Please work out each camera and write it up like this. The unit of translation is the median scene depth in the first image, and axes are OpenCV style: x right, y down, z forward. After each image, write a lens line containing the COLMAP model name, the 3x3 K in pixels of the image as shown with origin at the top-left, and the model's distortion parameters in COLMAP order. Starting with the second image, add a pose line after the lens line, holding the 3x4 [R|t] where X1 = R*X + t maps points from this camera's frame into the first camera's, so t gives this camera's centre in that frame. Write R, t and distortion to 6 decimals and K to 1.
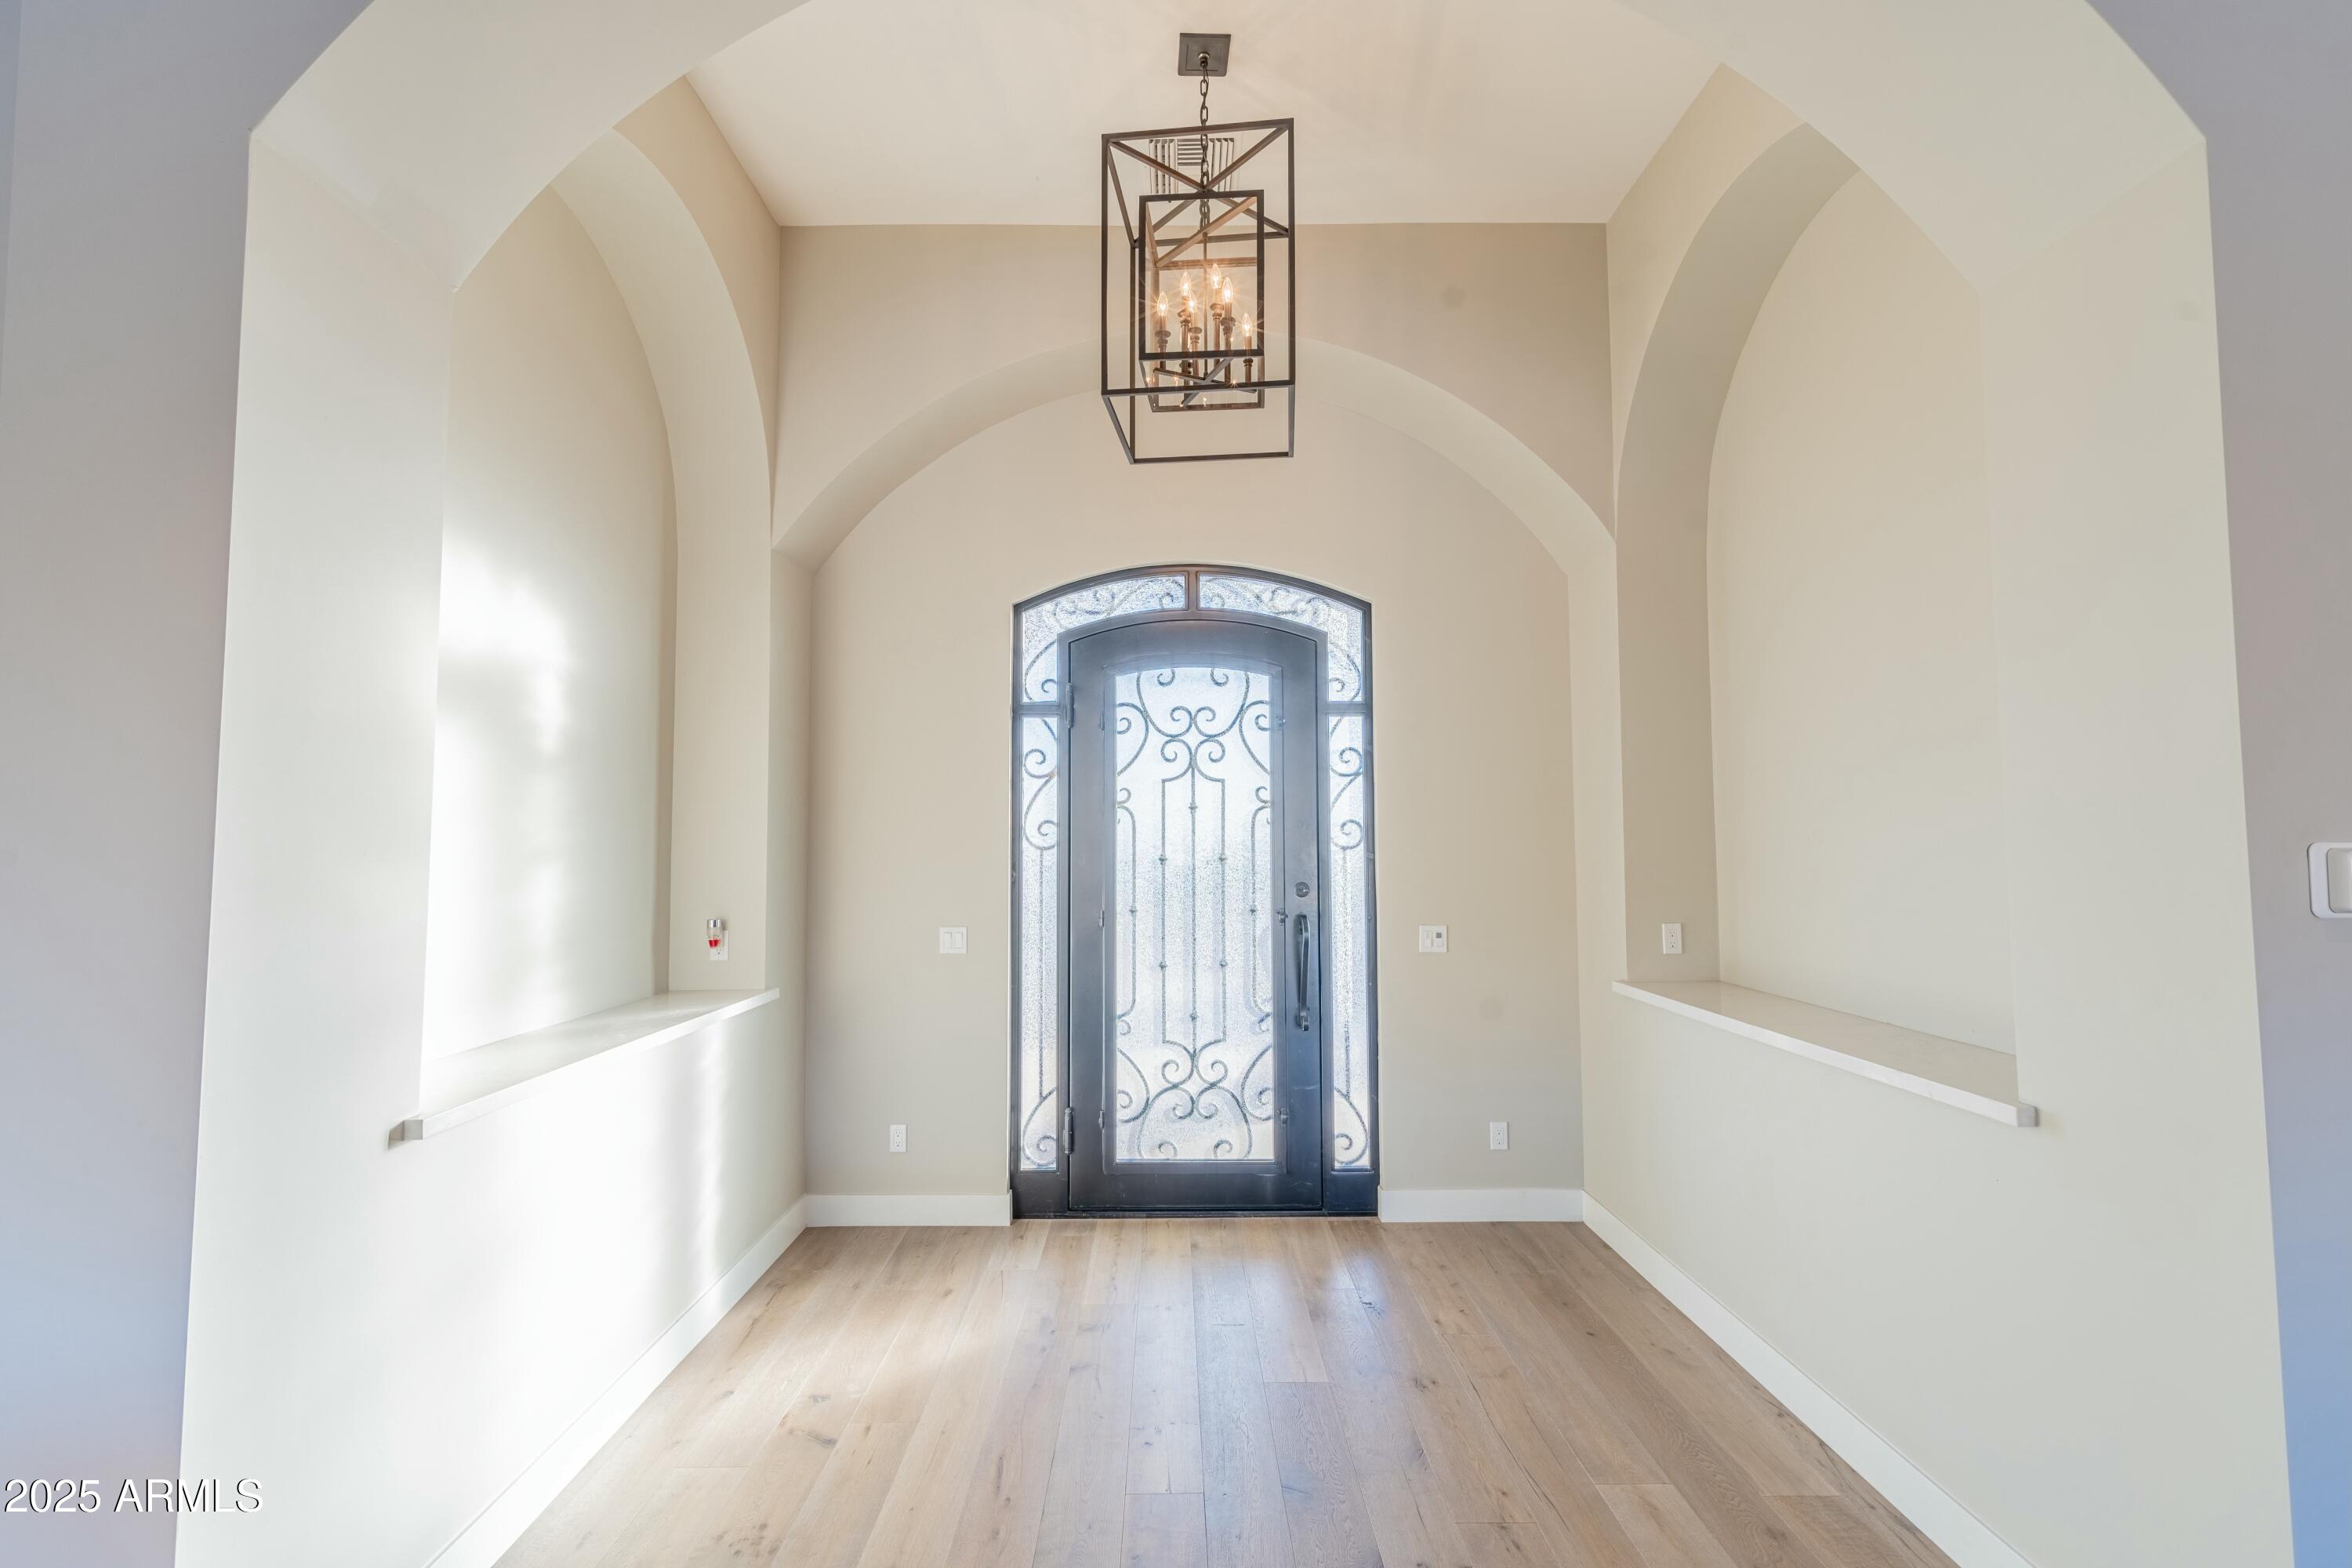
lens RADIAL K [[1011.0, 0, 1167.5], [0, 1011.0, 795.5], [0, 0, 1]] dist [0.003386, 0.000623]
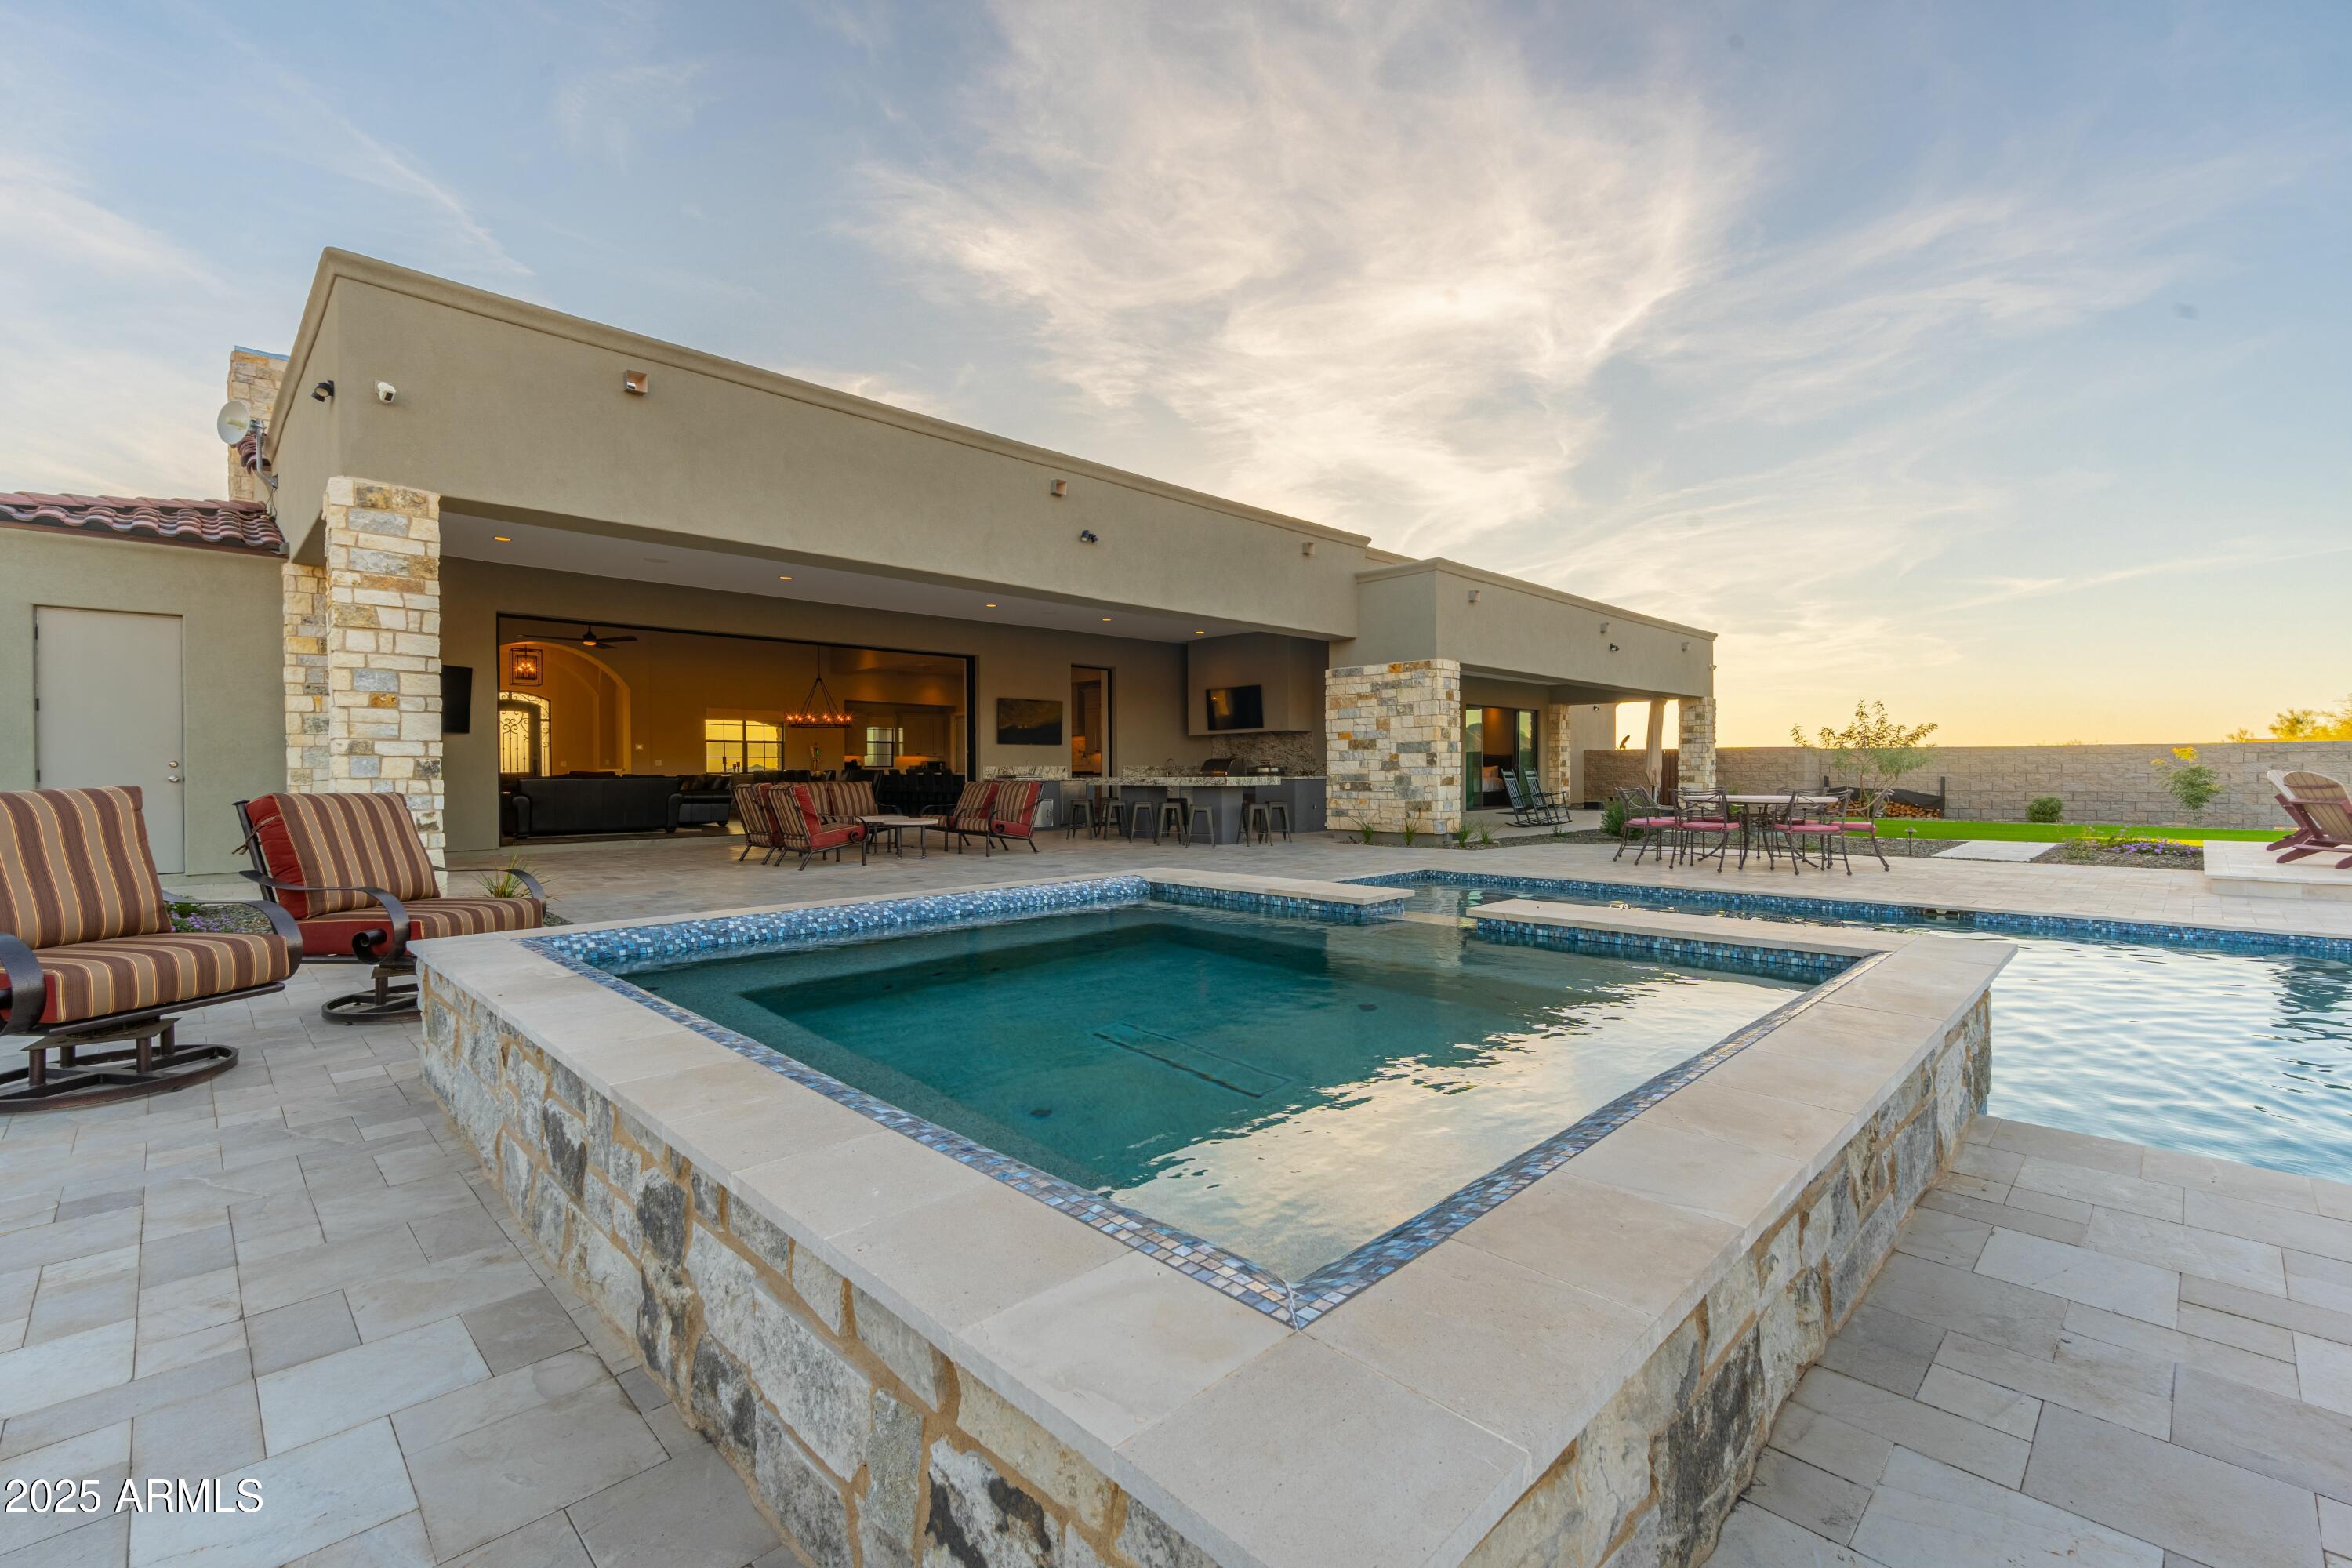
lens RADIAL K [[1011.0, 0, 1176.0], [0, 1011.0, 721.8], [0, 0, 1]] dist [0.003386, 0.000623]
pose [[0.711000, 0.037177, 0.702209, -1.174816], [-0.039300, 0.999142, -0.013105, -0.139000], [-0.702093, -0.018279, 0.711851, -5.009342]]
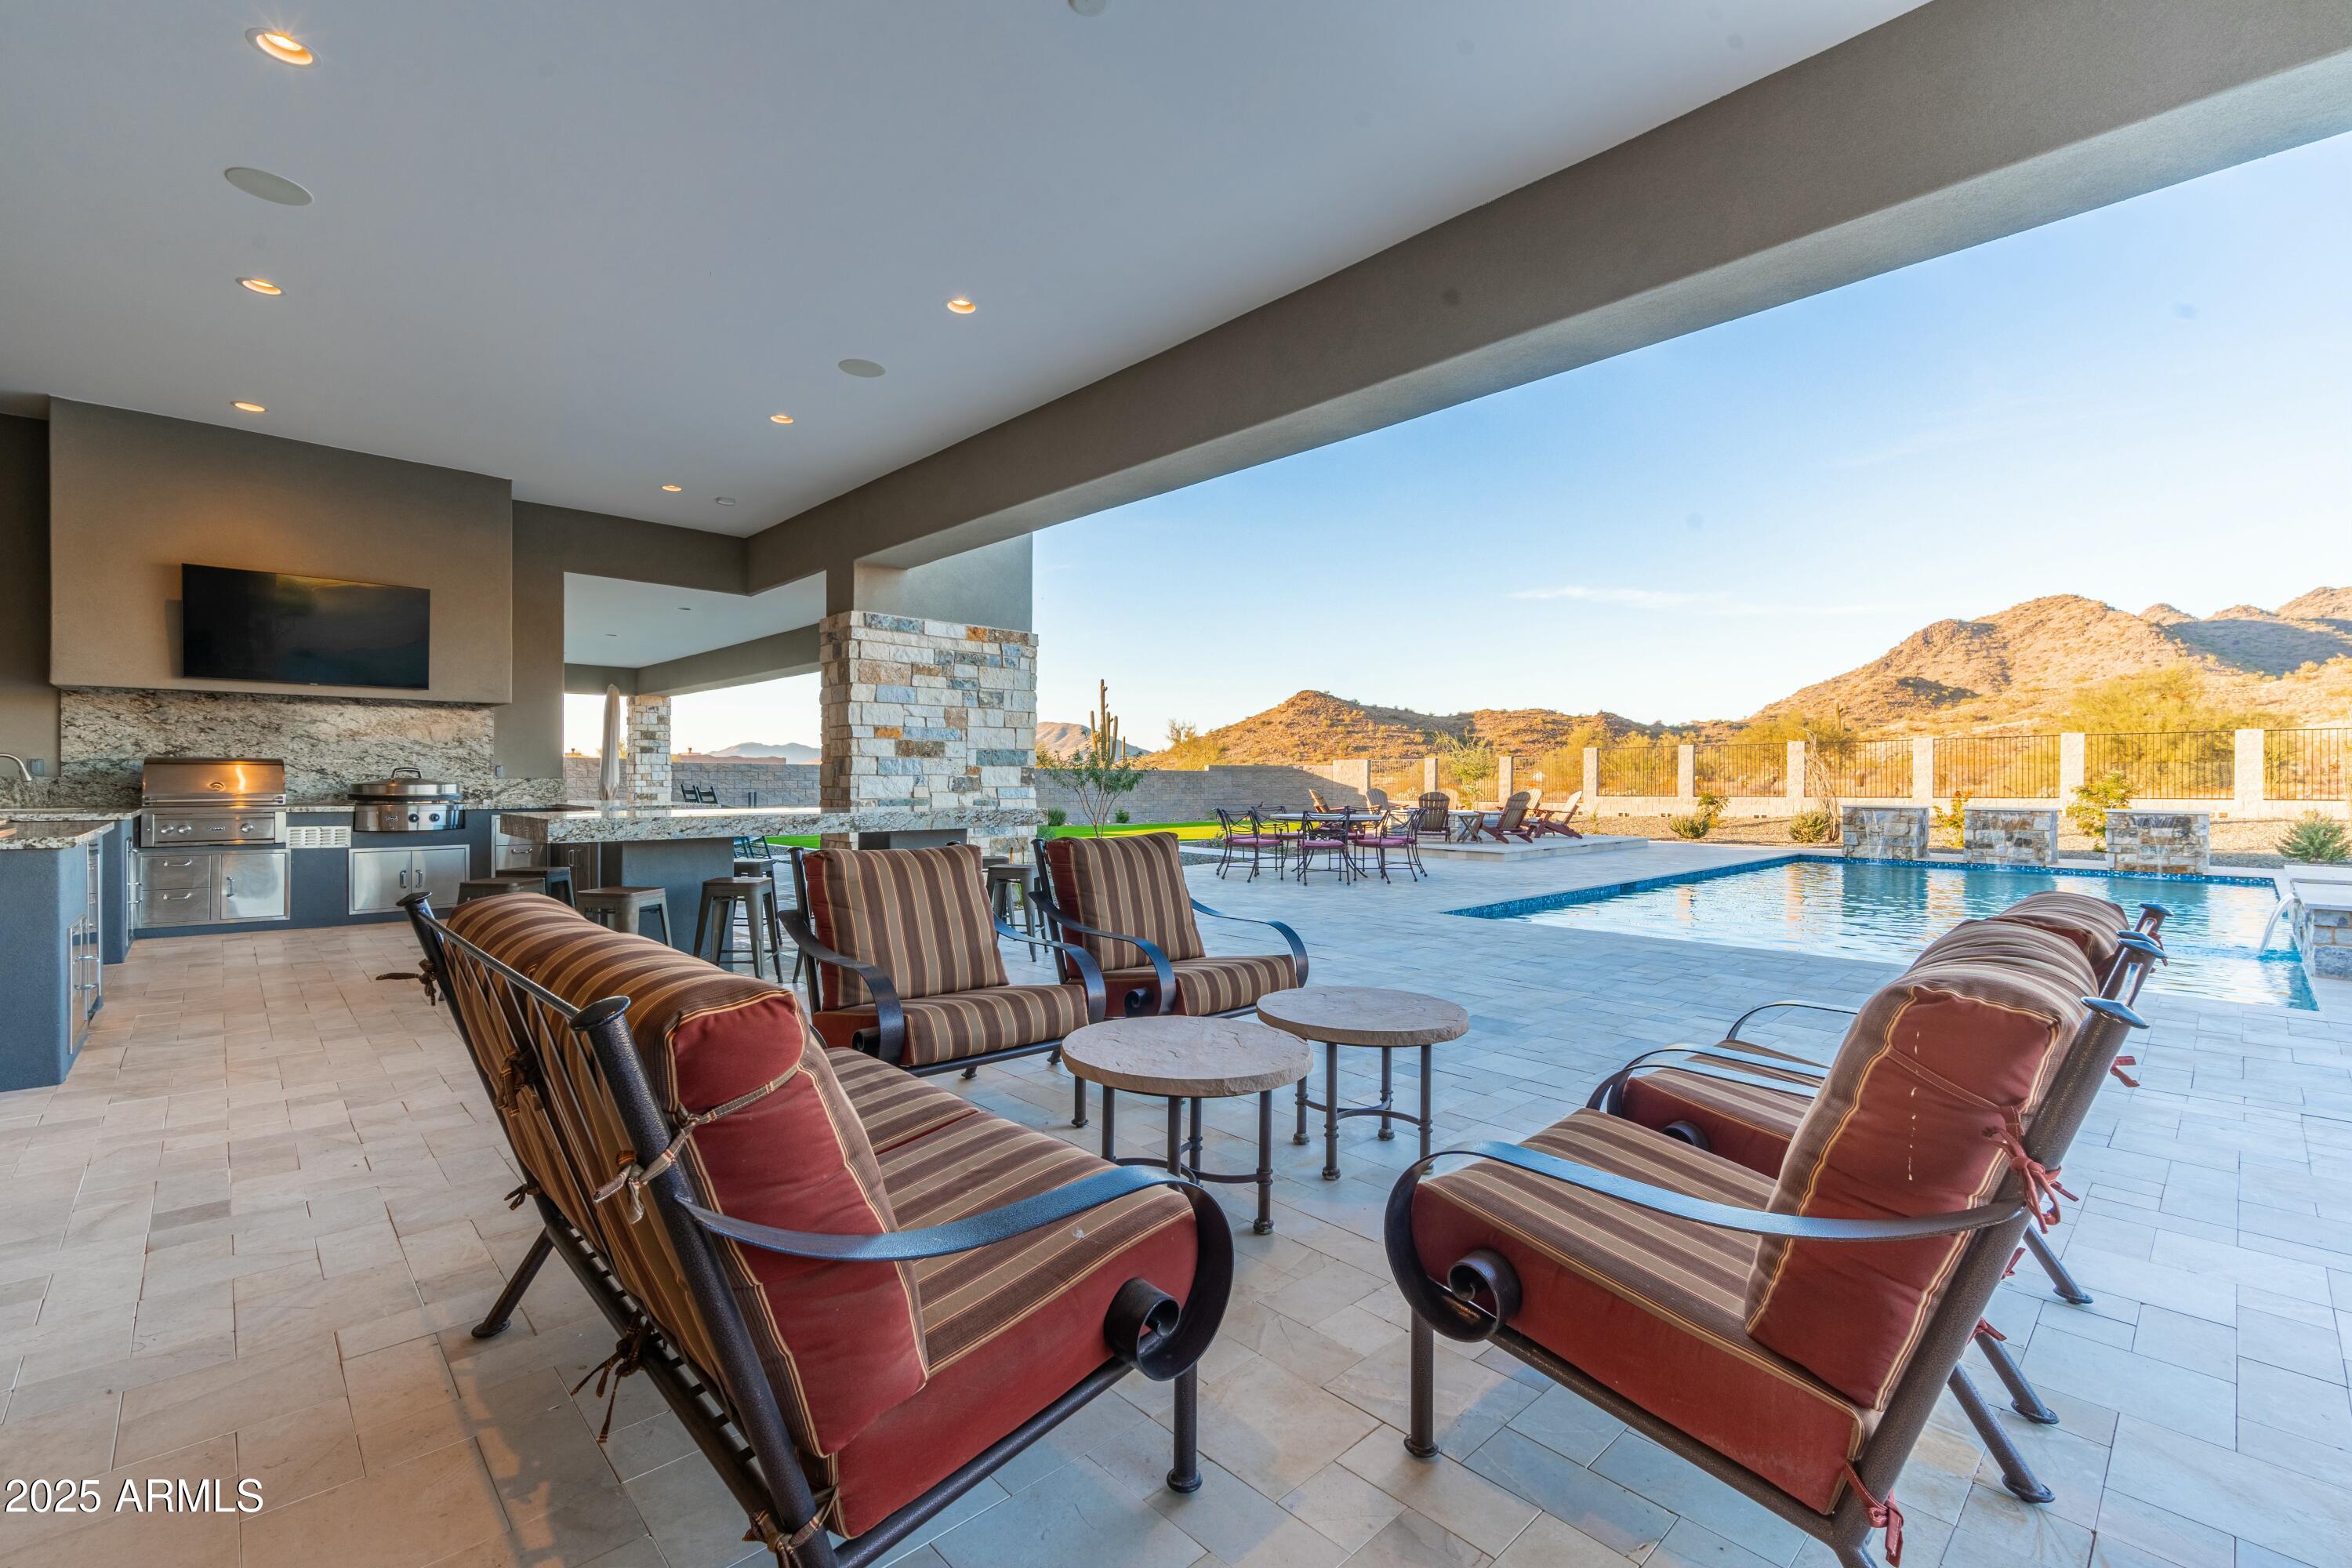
lens RADIAL K [[1011.0, 0, 1177.2], [0, 1011.0, 784.8], [0, 0, 1]] dist [0.003386, 0.000623]
pose [[-0.689318, -0.000407, 0.724459, -0.123347], [-0.041860, 0.998351, -0.039269, 0.008820], [-0.723248, -0.057395, -0.688199, -1.797947]]
